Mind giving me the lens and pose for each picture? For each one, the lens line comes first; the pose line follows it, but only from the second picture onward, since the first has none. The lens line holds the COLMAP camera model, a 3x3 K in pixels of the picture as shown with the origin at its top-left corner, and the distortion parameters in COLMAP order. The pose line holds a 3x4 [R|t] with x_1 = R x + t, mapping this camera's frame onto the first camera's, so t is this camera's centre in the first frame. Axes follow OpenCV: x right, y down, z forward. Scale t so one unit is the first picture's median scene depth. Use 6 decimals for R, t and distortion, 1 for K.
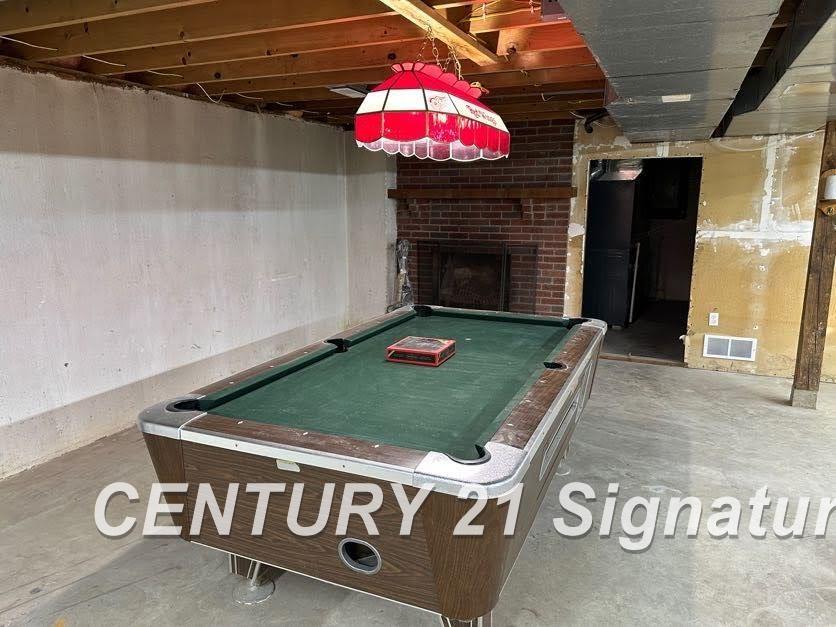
lens RADIAL K [[584.4, 0, 418.6], [0, 584.4, 312.7], [0, 0, 1]] dist [0.005855, 0.000197]
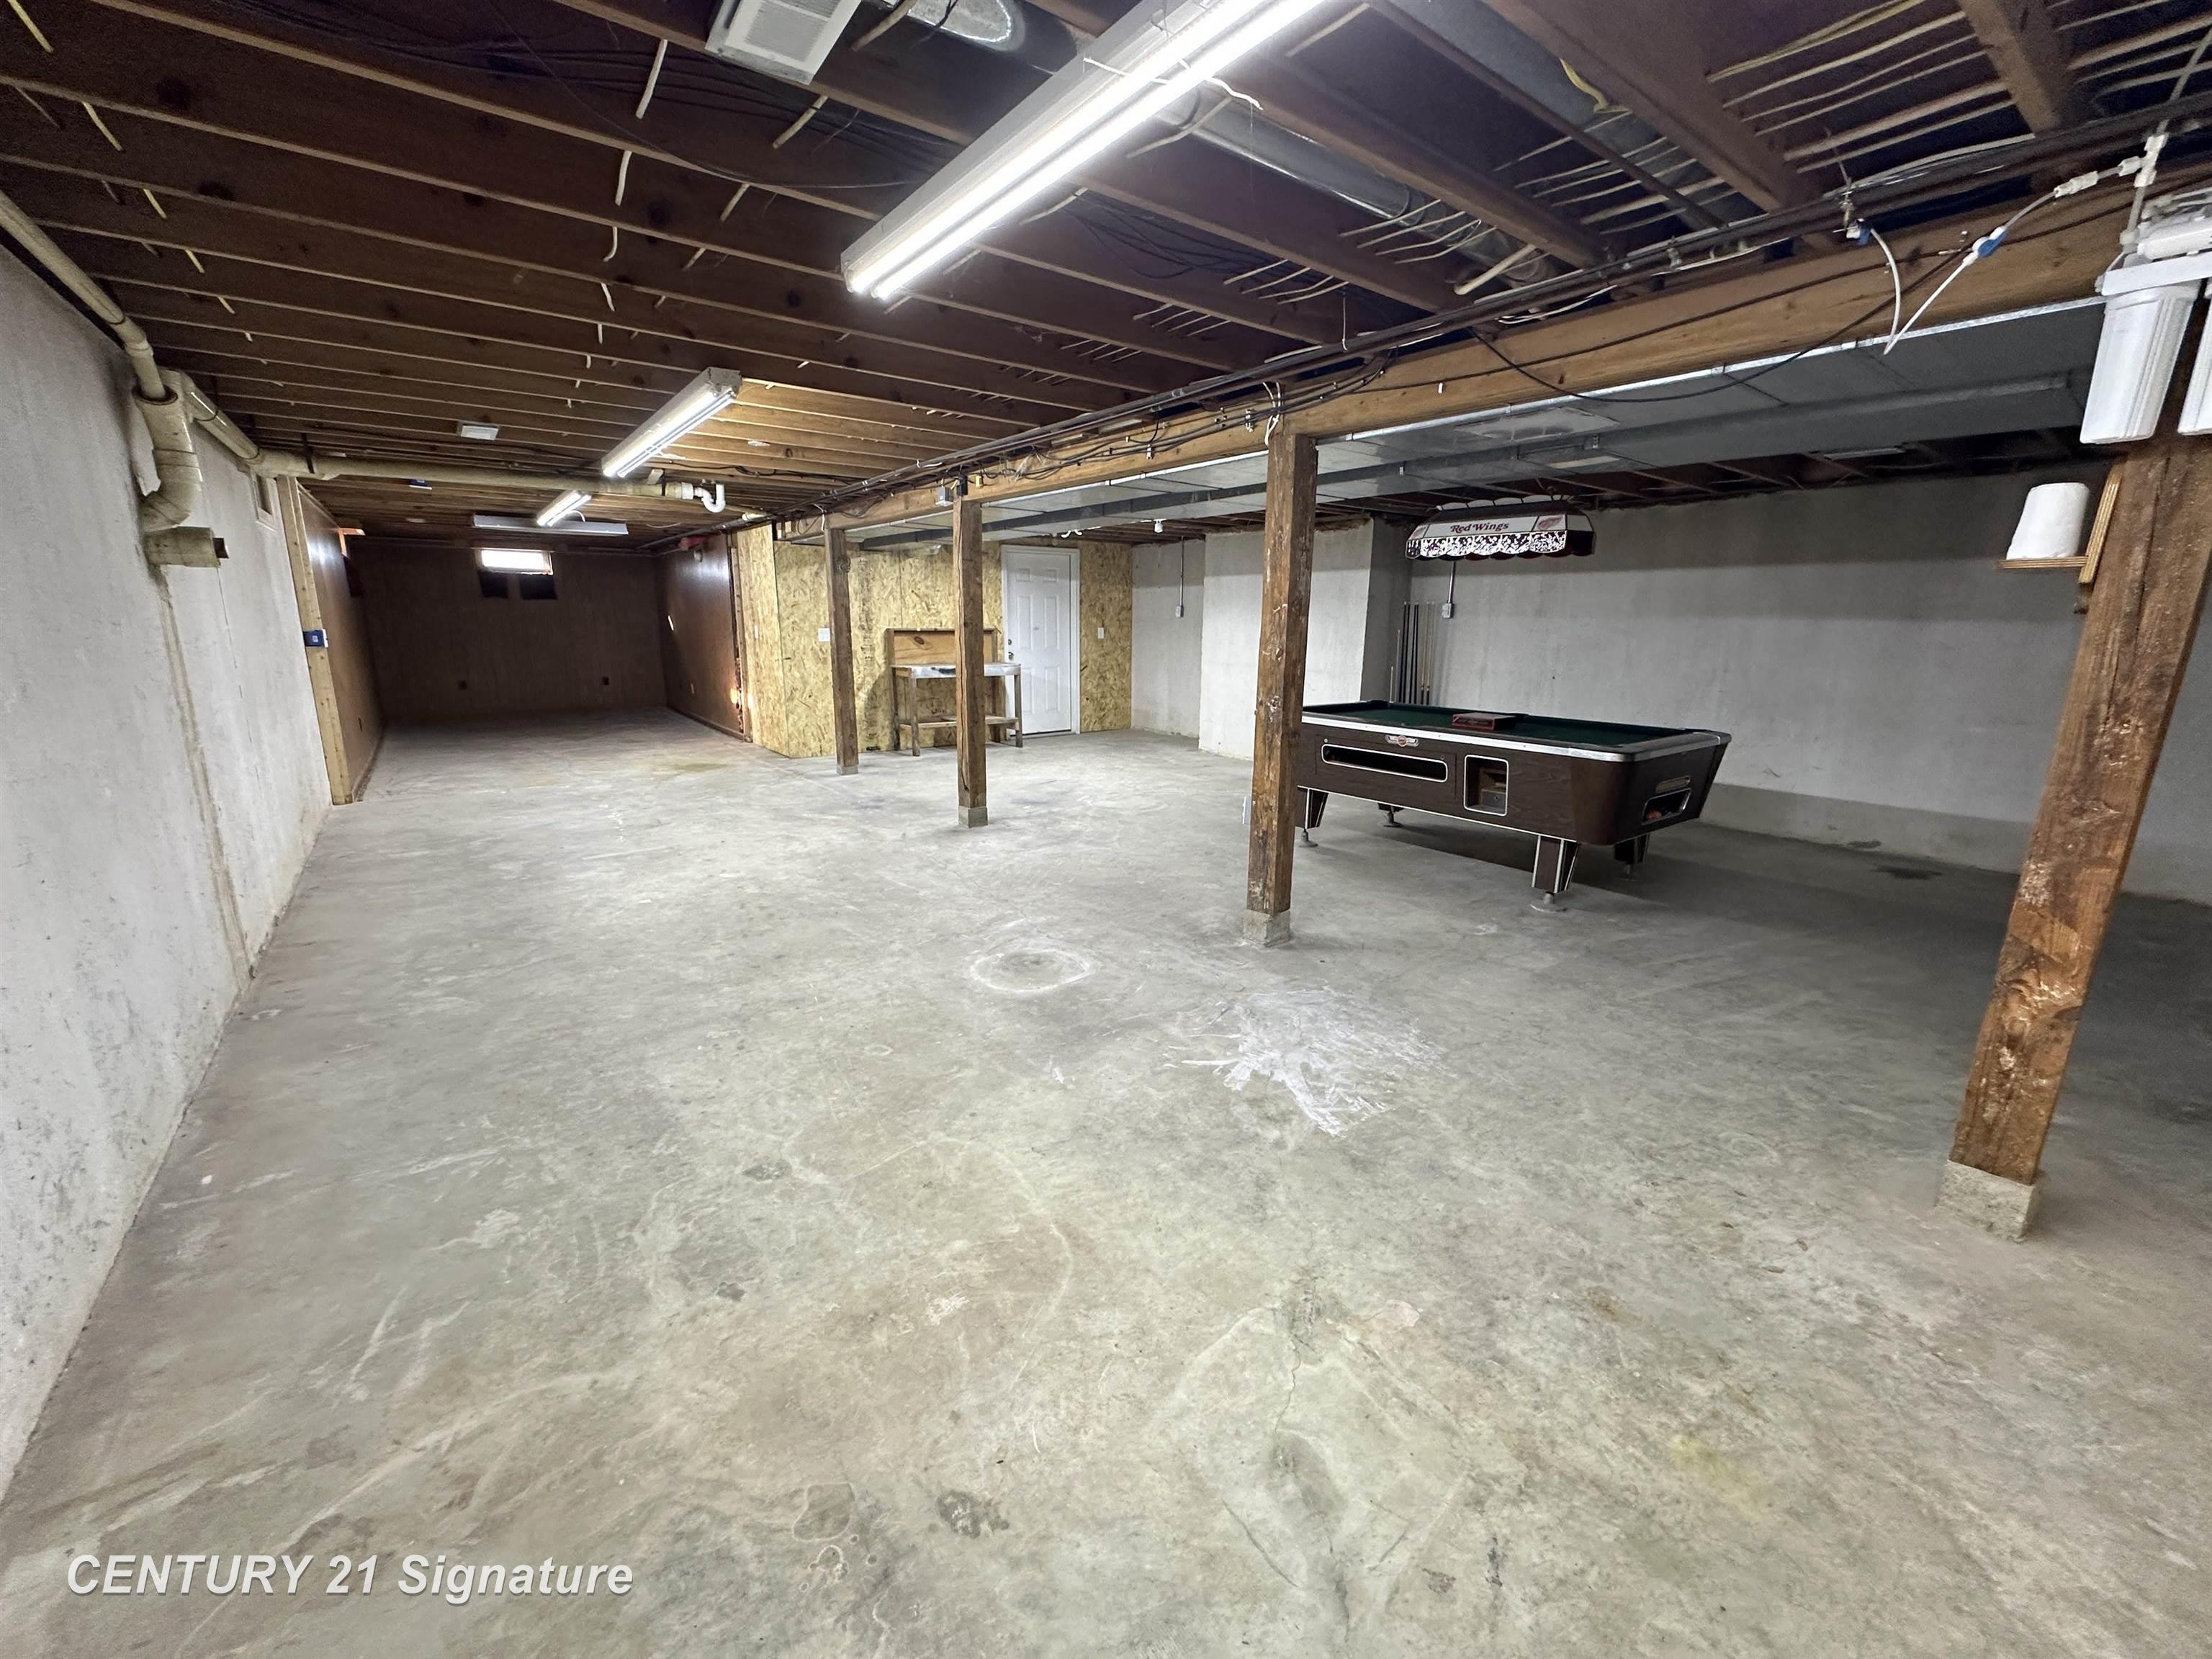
lens RADIAL K [[881.5, 0, 1104.9], [0, 881.5, 827.5], [0, 0, 1]] dist [-0.007539, -0.000071]
pose [[-0.492727, 0.192421, -0.848643, 1.404069], [-0.173750, 0.933852, 0.312621, -0.116684], [0.852661, 0.301488, -0.426701, 0.819590]]
